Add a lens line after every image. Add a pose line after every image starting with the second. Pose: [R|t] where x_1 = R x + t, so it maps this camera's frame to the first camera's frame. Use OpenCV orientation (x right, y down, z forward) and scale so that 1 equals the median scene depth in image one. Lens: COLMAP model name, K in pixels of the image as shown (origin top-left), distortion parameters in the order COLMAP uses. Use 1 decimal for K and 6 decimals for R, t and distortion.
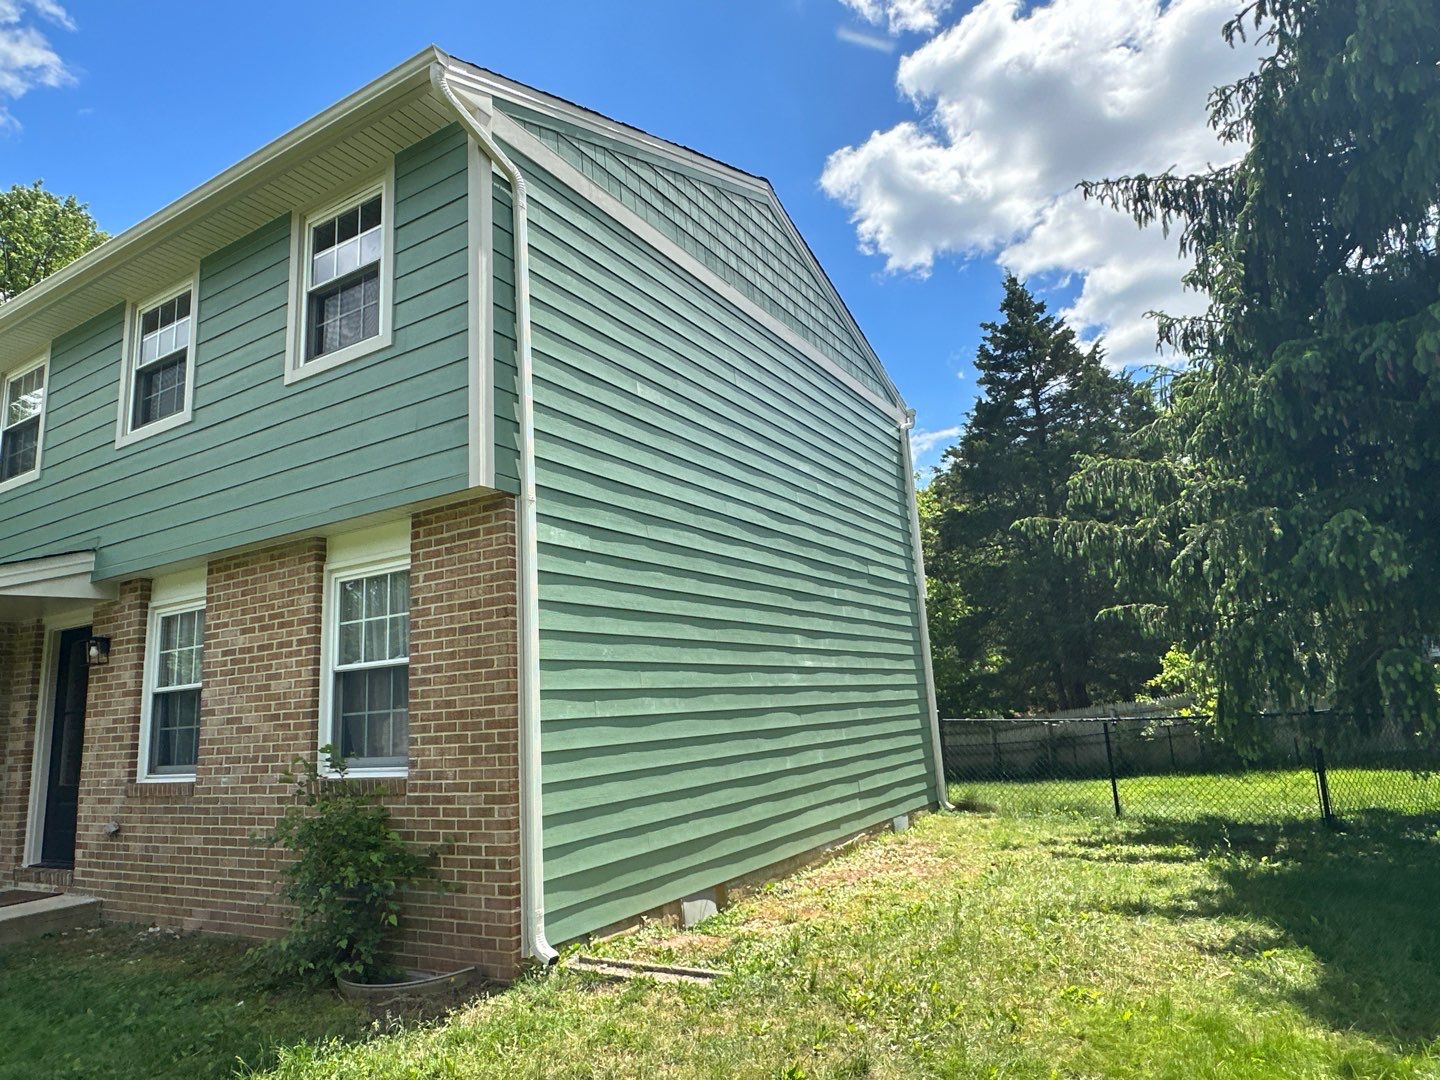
lens RADIAL K [[869.3, 0, 744.0], [0, 869.3, 552.3], [0, 0, 1]] dist [-0.010484, 0.000159]
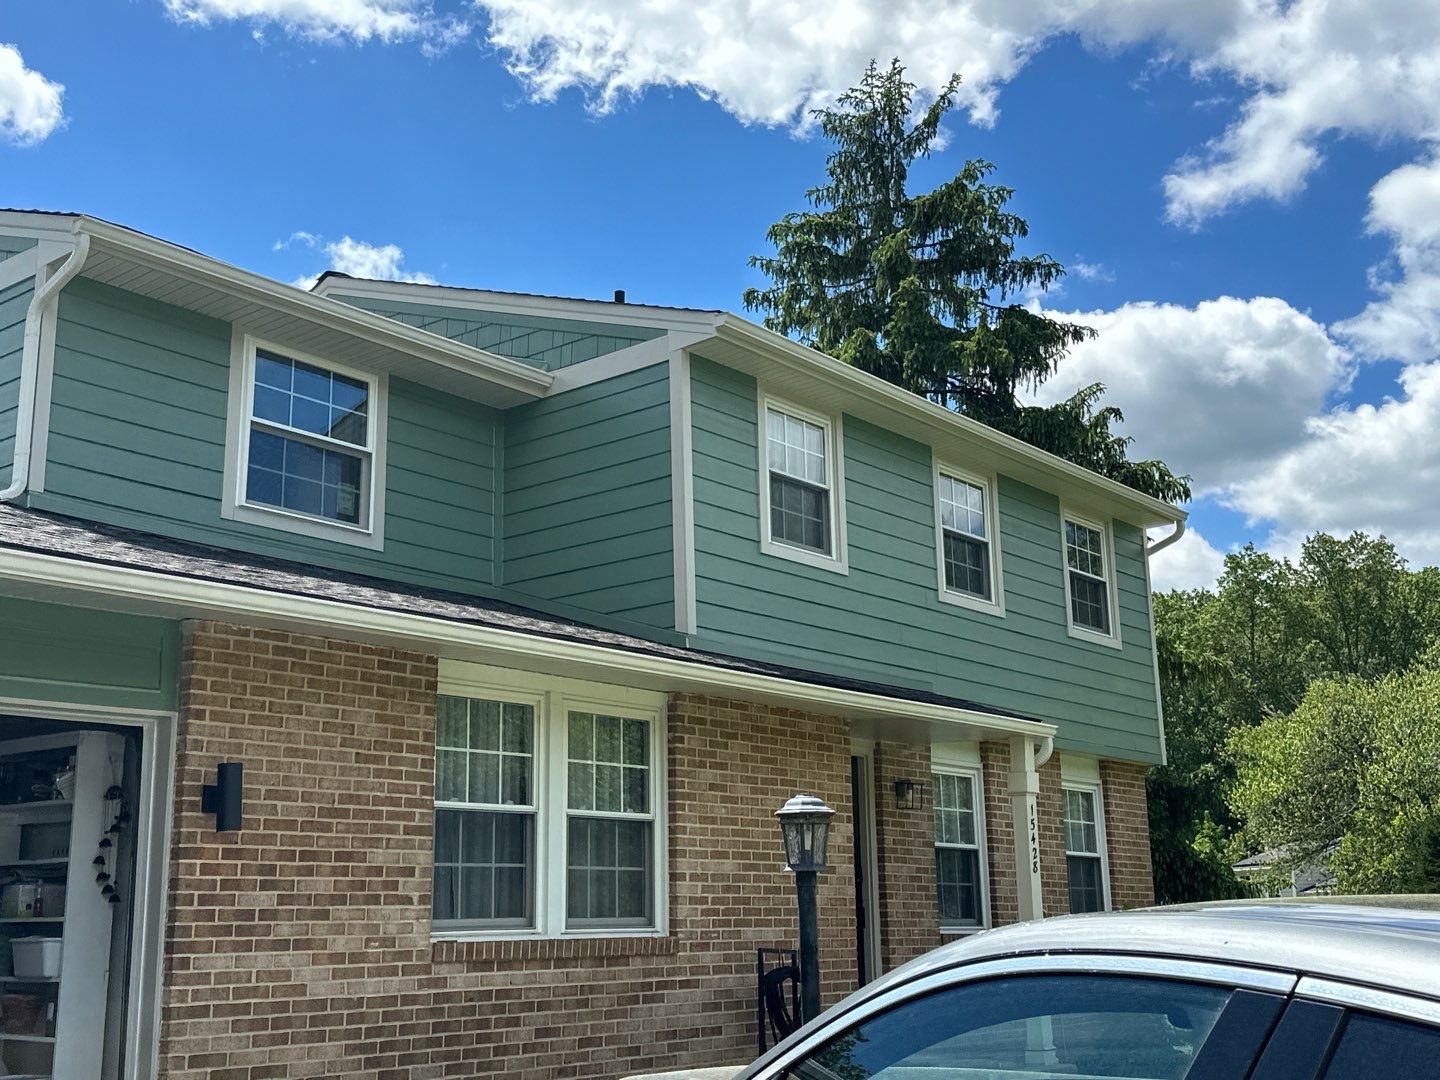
lens RADIAL K [[1672.4, 0, 728.2], [0, 1672.4, 532.0], [0, 0, 1]] dist [0.089927, 0.000000]
pose [[0.168600, 0.282449, 0.944350, -2.697634], [-0.183693, 0.950285, -0.251428, 0.351195], [-0.968417, -0.131080, 0.212102, 0.850040]]
